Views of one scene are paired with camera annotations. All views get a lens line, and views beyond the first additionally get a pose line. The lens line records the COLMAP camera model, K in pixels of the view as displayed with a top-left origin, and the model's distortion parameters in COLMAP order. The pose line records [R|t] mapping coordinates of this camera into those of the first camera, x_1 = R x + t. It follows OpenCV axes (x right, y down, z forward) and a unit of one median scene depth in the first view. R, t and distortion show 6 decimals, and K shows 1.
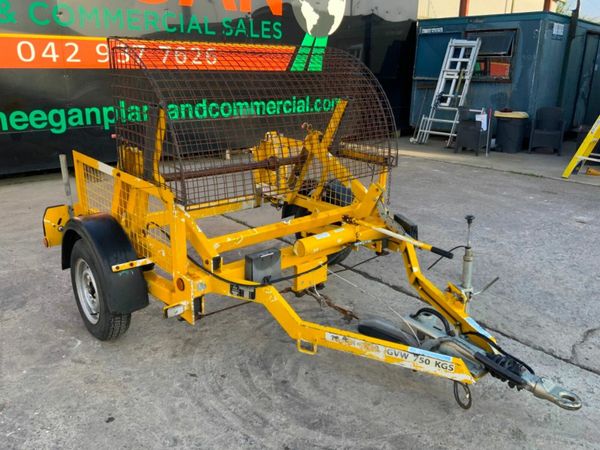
lens RADIAL K [[495.2, 0, 300.3], [0, 495.2, 227.1], [0, 0, 1]] dist [0.095176, -0.192996]
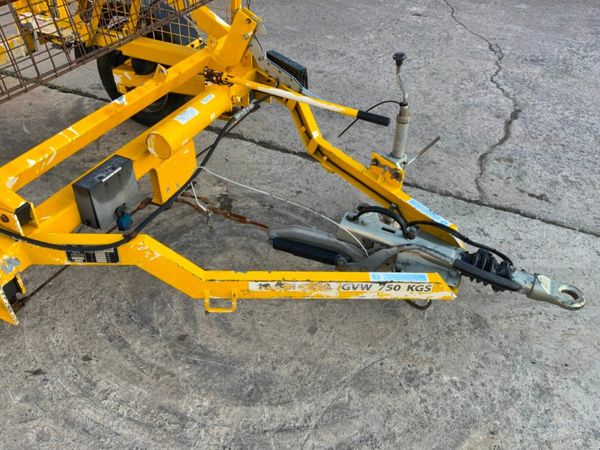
lens RADIAL K [[495.2, 0, 300.3], [0, 495.2, 227.1], [0, 0, 1]] dist [0.095176, -0.192996]
pose [[0.907153, -0.254708, 0.334958, -0.079399], [0.108606, 0.910751, 0.398418, -0.097461], [-0.406543, -0.325047, 0.853854, 0.396697]]
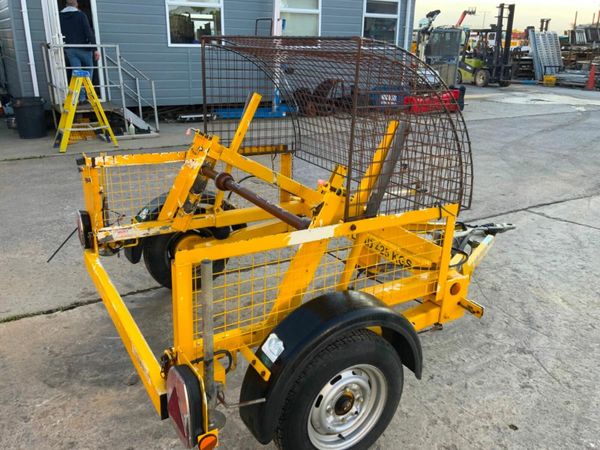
lens RADIAL K [[495.2, 0, 300.3], [0, 495.2, 227.1], [0, 0, 1]] dist [0.095176, -0.192996]
pose [[0.174884, -0.352422, 0.919355, -1.147214], [0.272292, 0.914639, 0.298817, -0.377111], [-0.946189, 0.198074, 0.255918, 0.982151]]
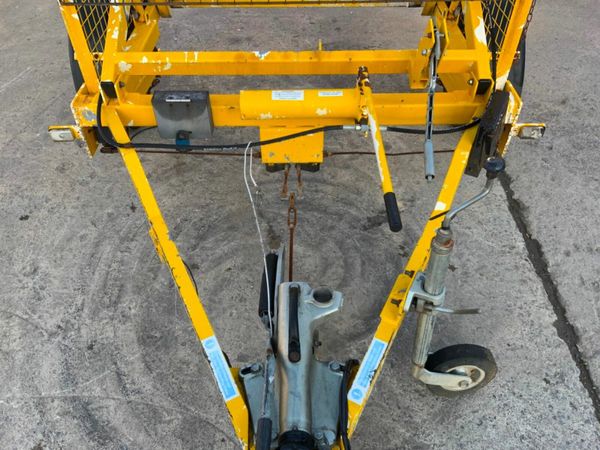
lens RADIAL K [[495.2, 0, 300.3], [0, 495.2, 227.1], [0, 0, 1]] dist [0.095176, -0.192996]
pose [[0.749577, 0.442705, -0.492084, 0.462698], [-0.183731, 0.853366, 0.487861, -0.155870], [0.635906, -0.275279, 0.721003, 0.584899]]
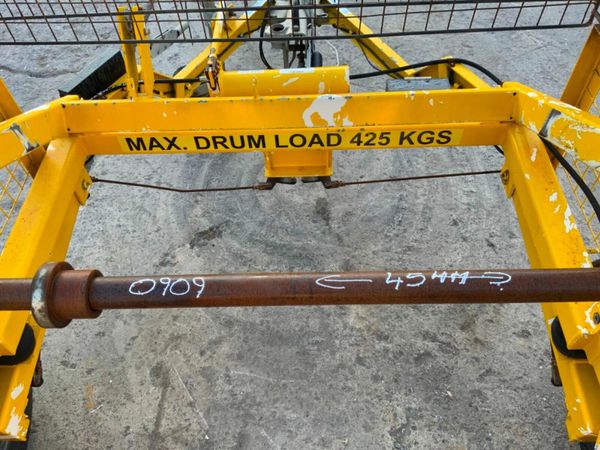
lens RADIAL K [[495.2, 0, 300.3], [0, 495.2, 227.1], [0, 0, 1]] dist [0.095176, -0.192996]
pose [[-0.744805, -0.526144, 0.410413, -0.309161], [0.231947, 0.372564, 0.898553, -0.460090], [-0.625673, 0.764440, -0.155450, 1.338552]]
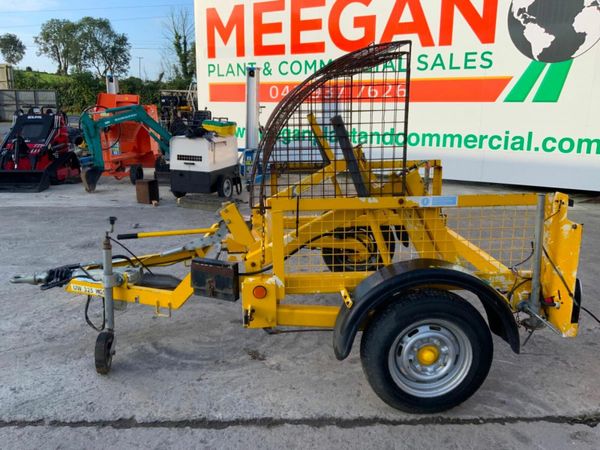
lens RADIAL K [[499.0, 0, 300.0], [0, 499.0, 225.0], [0, 0, 1]] dist [0.059239, -0.104588]
pose [[-0.615522, 0.159529, -0.771805, 0.920872], [-0.255590, 0.885966, 0.386961, -0.514003], [0.745524, 0.435448, -0.504558, 1.853146]]
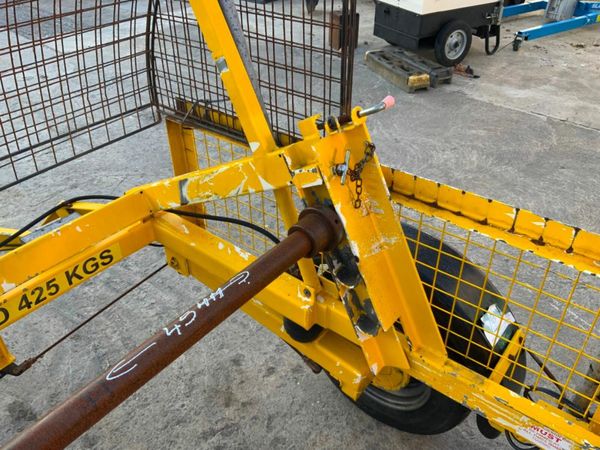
lens RADIAL K [[495.2, 0, 300.3], [0, 495.2, 227.1], [0, 0, 1]] dist [0.095176, -0.192996]
pose [[-0.984746, 0.083560, -0.152623, -0.280890], [-0.073129, 0.597162, 0.798780, -0.459293], [0.157886, 0.797757, -0.581942, 1.425438]]
